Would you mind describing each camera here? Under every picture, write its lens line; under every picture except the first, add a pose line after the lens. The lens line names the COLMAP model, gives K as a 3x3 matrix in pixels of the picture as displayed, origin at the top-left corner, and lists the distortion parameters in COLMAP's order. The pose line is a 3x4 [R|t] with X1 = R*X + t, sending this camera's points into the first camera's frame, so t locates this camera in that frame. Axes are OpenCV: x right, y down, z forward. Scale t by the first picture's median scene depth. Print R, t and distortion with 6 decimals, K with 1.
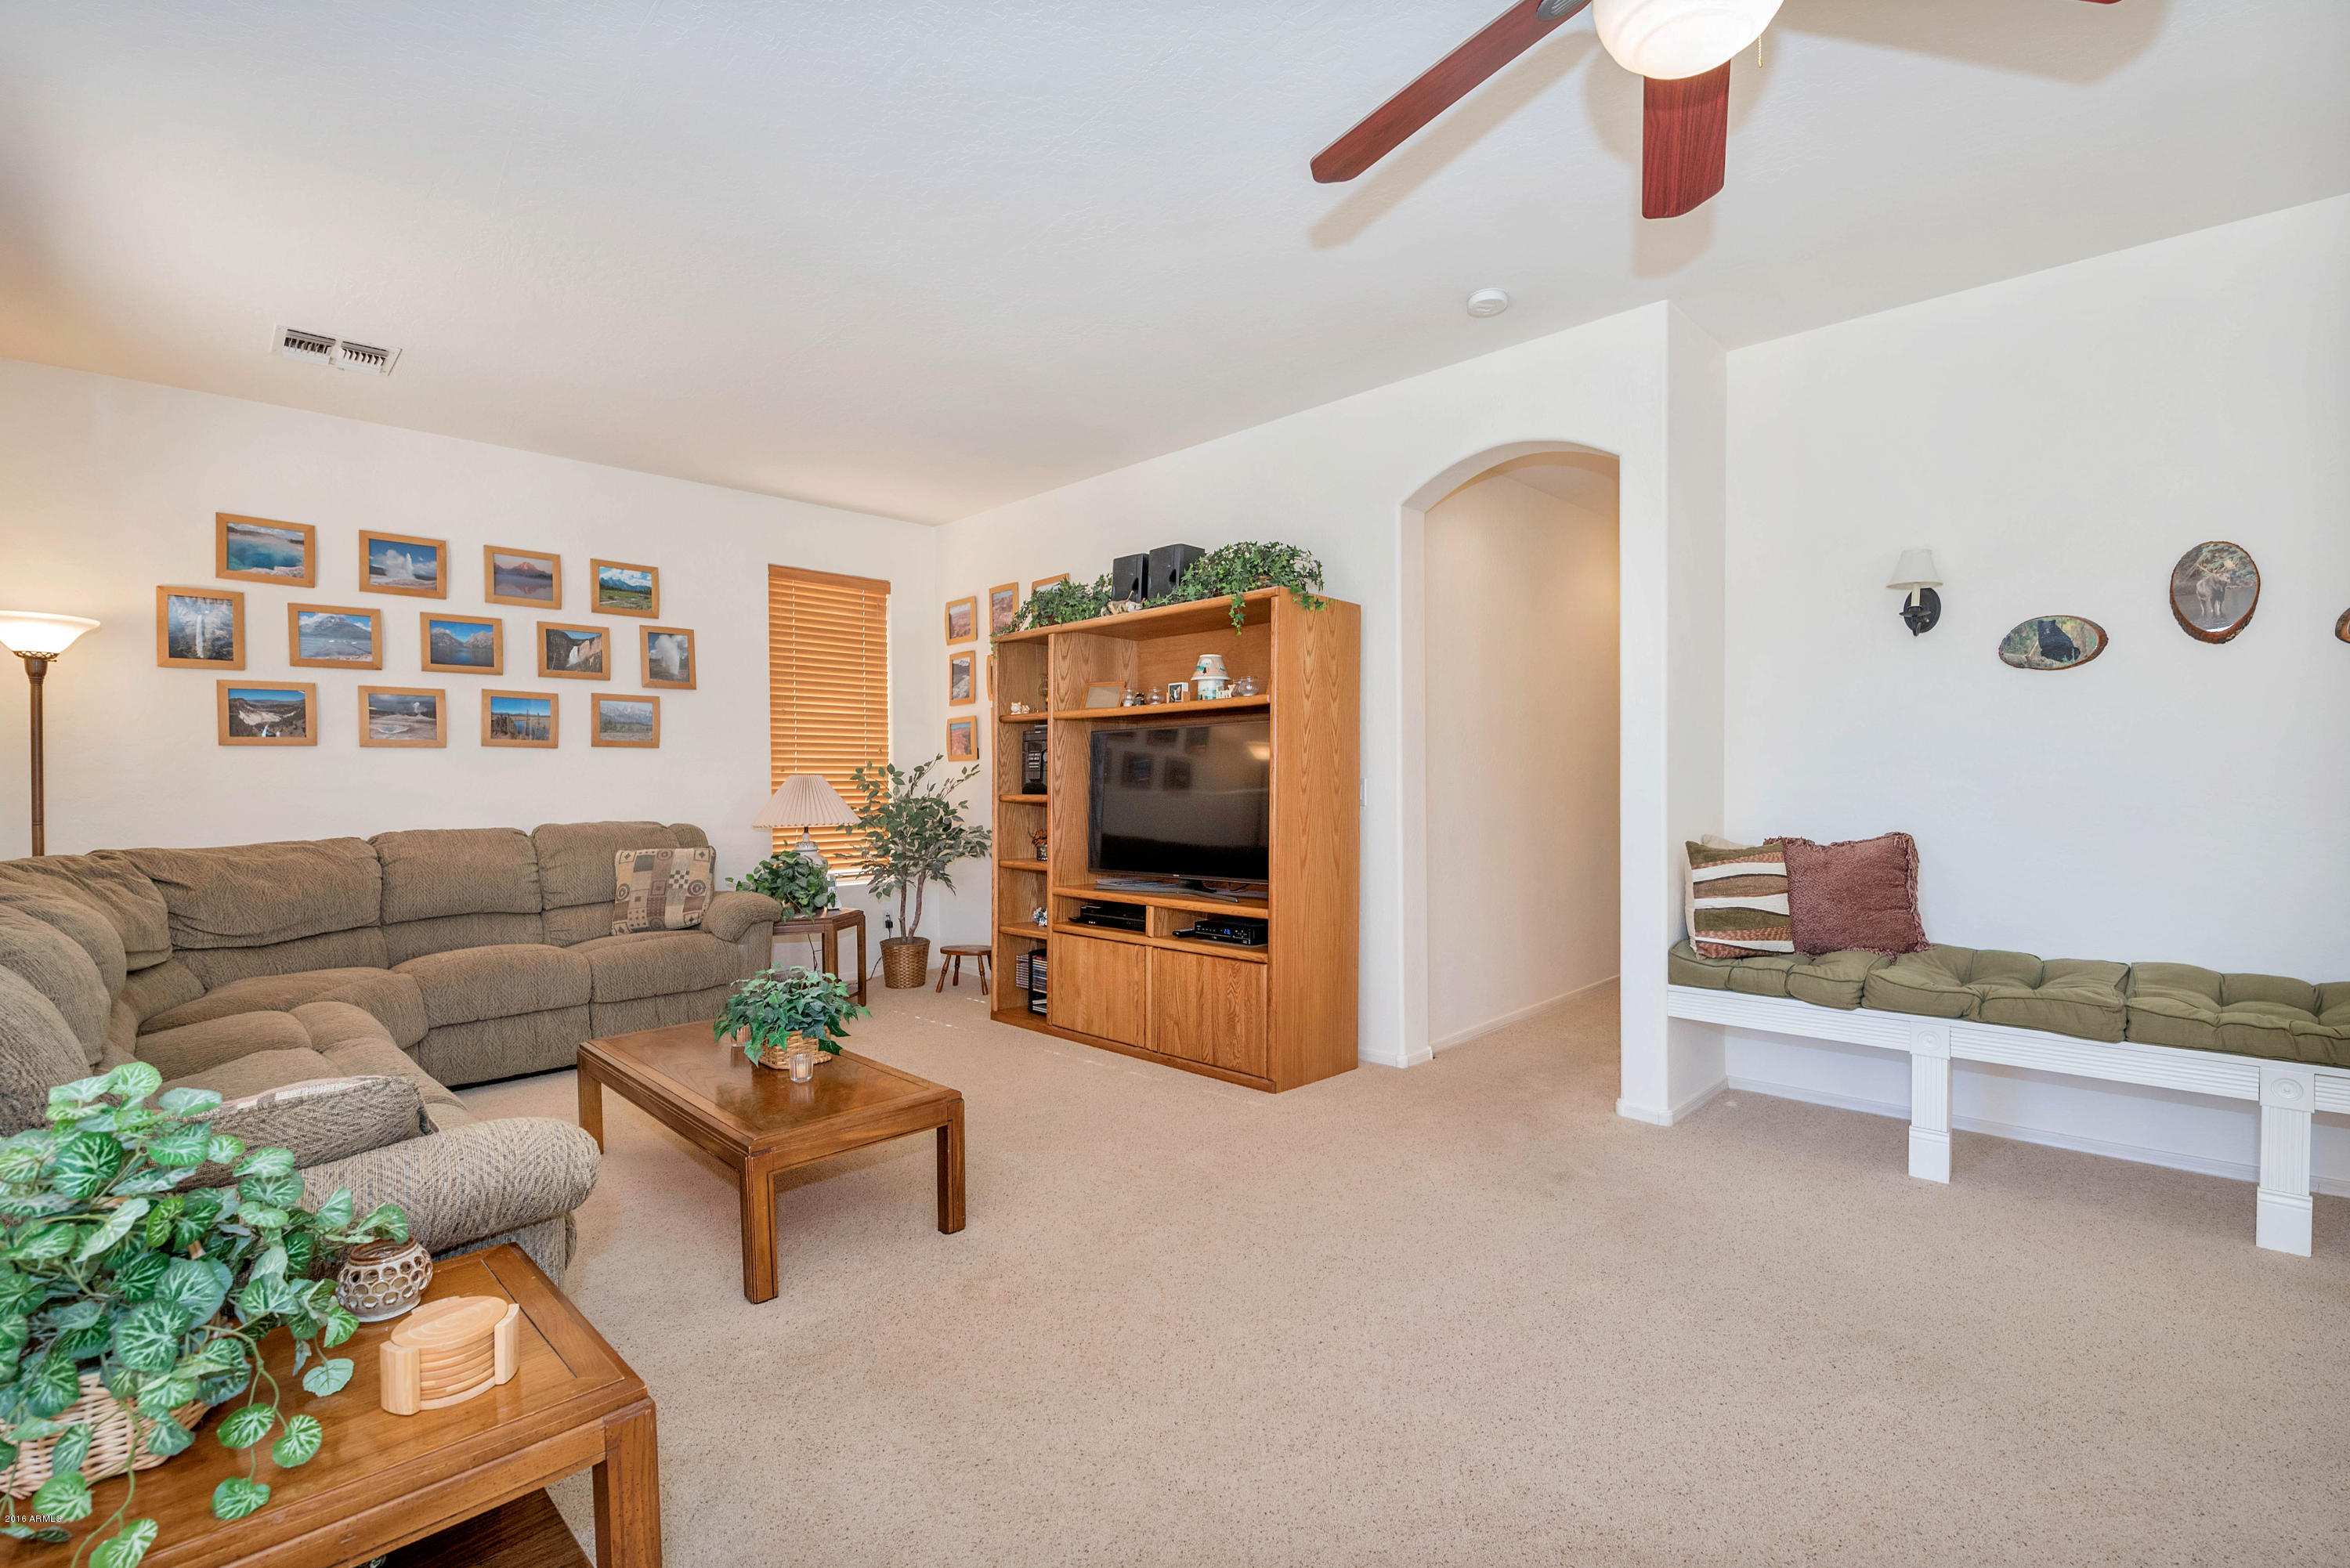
lens RADIAL K [[1065.7, 0, 1174.7], [0, 1065.7, 794.8], [0, 0, 1]] dist [-0.013264, -0.000937]
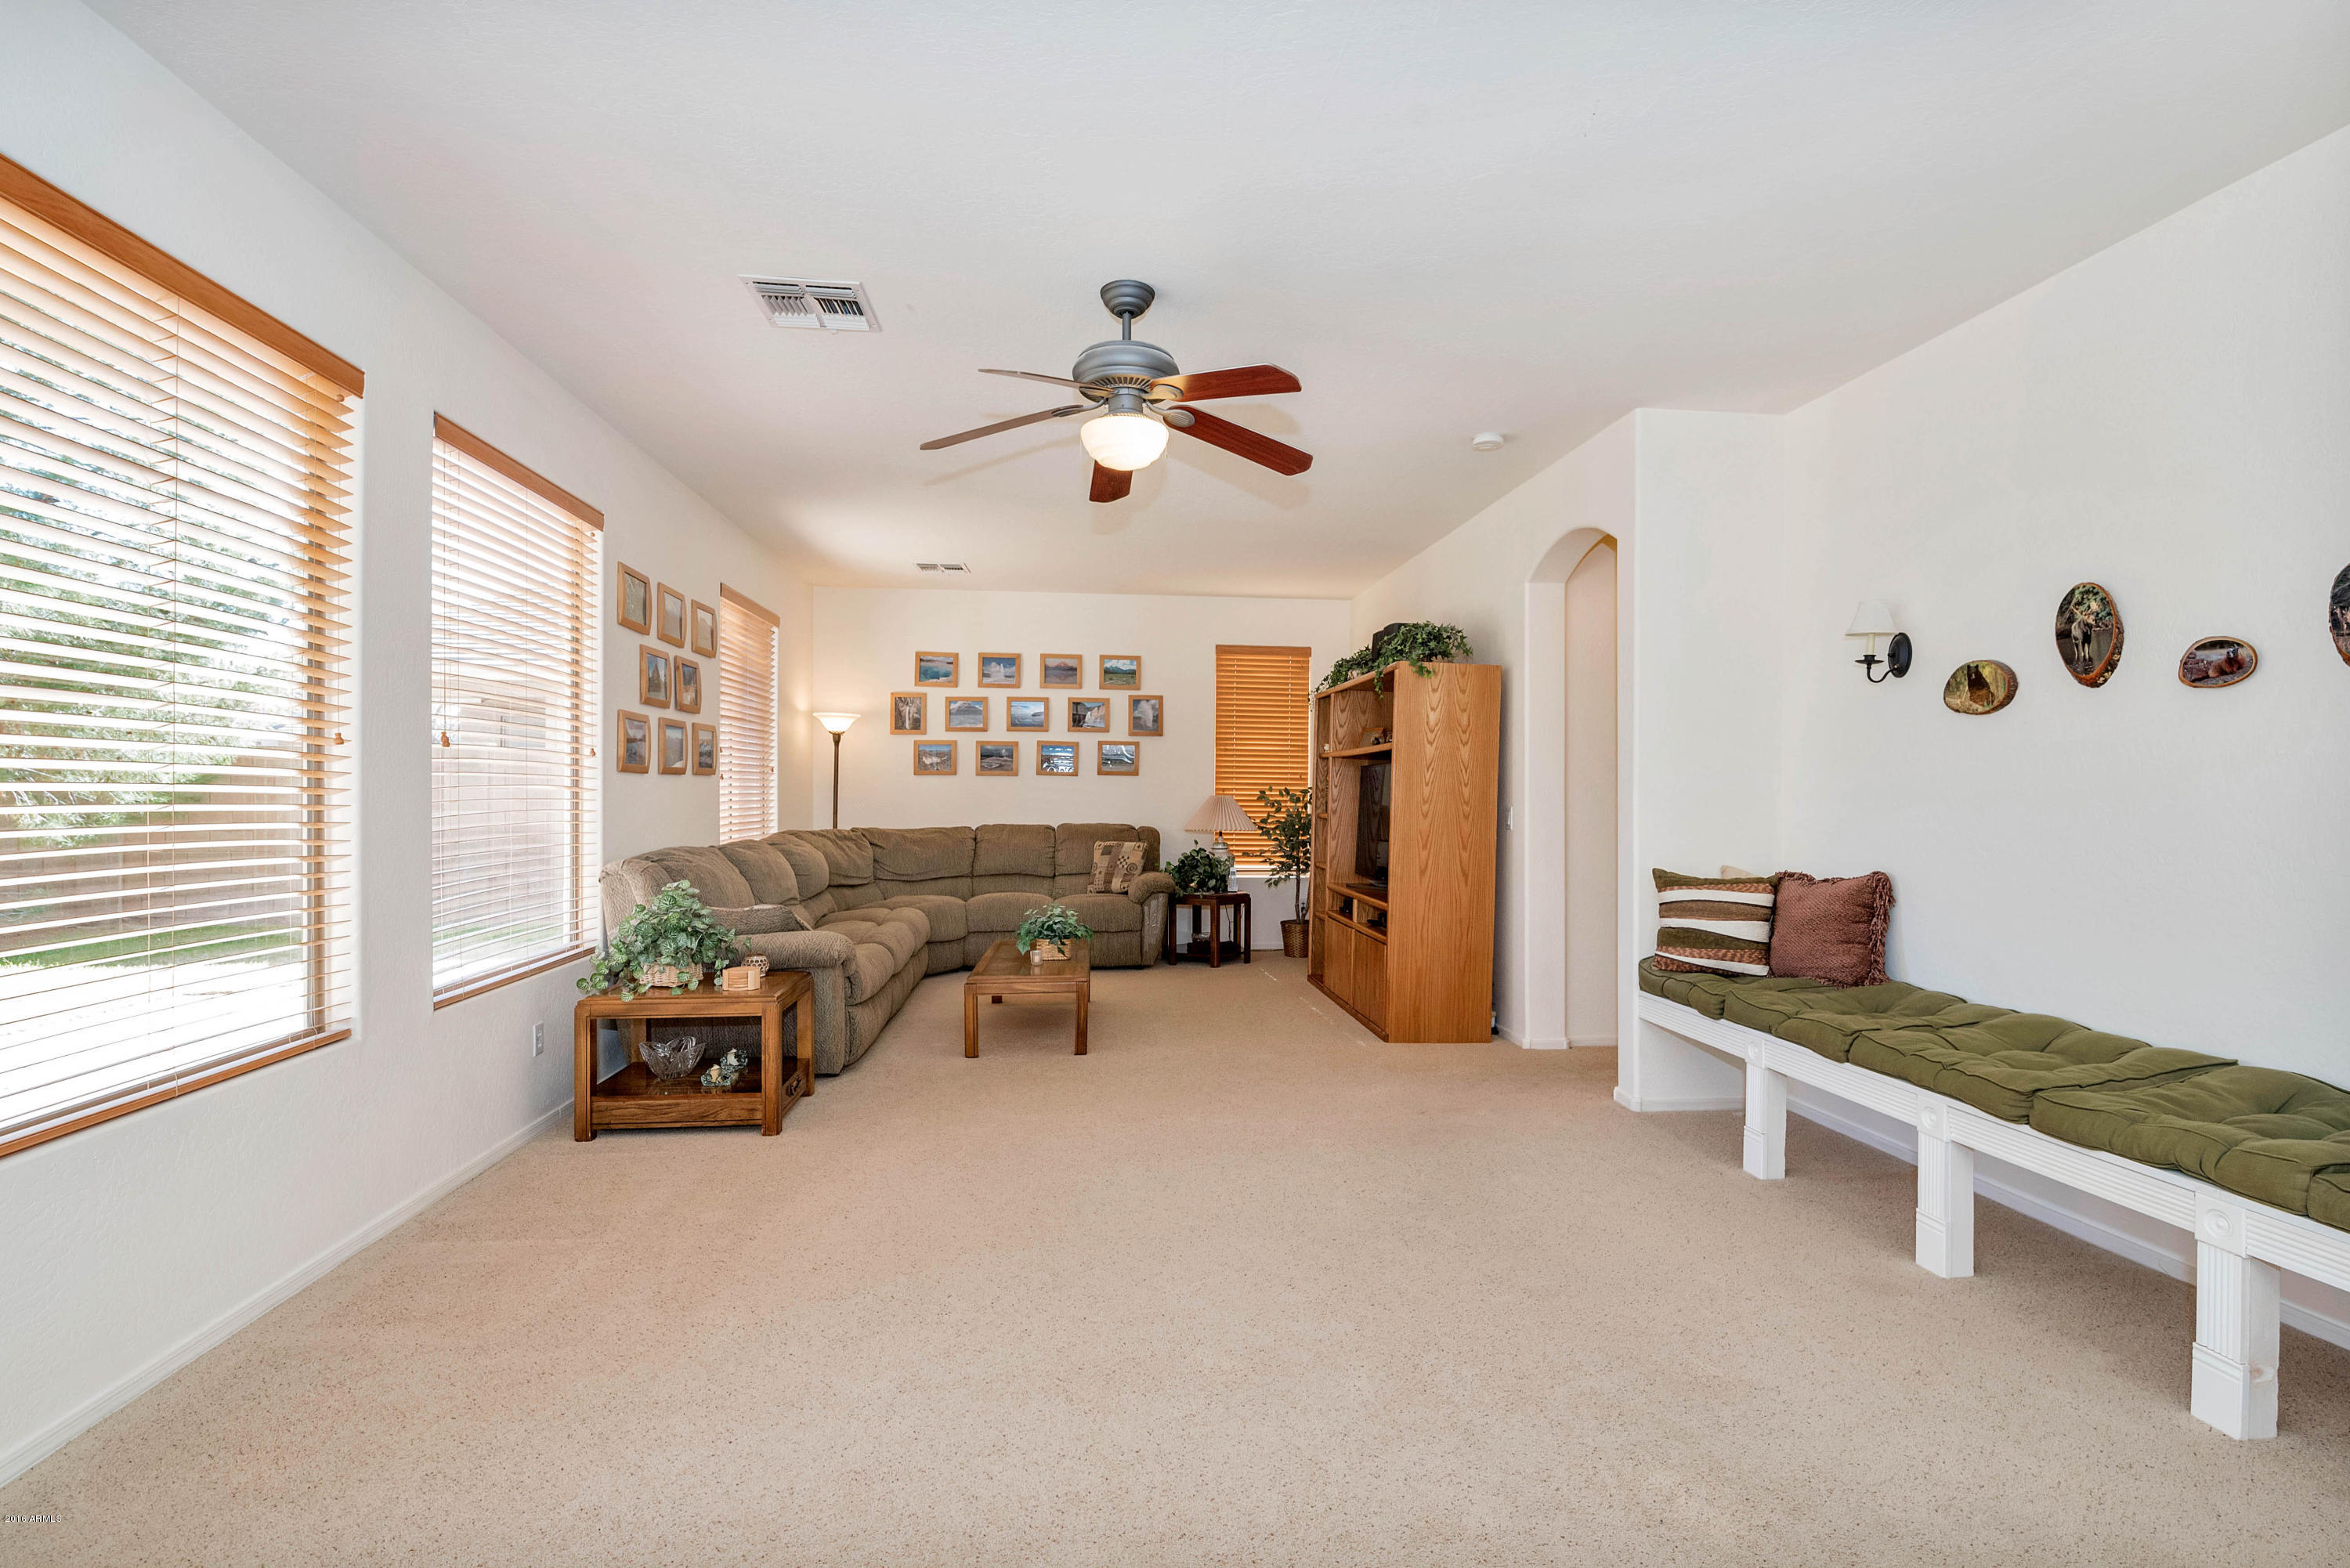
lens RADIAL K [[1110.9, 0, 1180.5], [0, 1110.9, 782.1], [0, 0, 1]] dist [-0.003707, -0.000648]
pose [[0.770504, 0.009285, -0.637368, 0.713769], [-0.024815, 0.999573, -0.015437, -0.015263], [0.636952, 0.027711, 0.770405, -0.221819]]
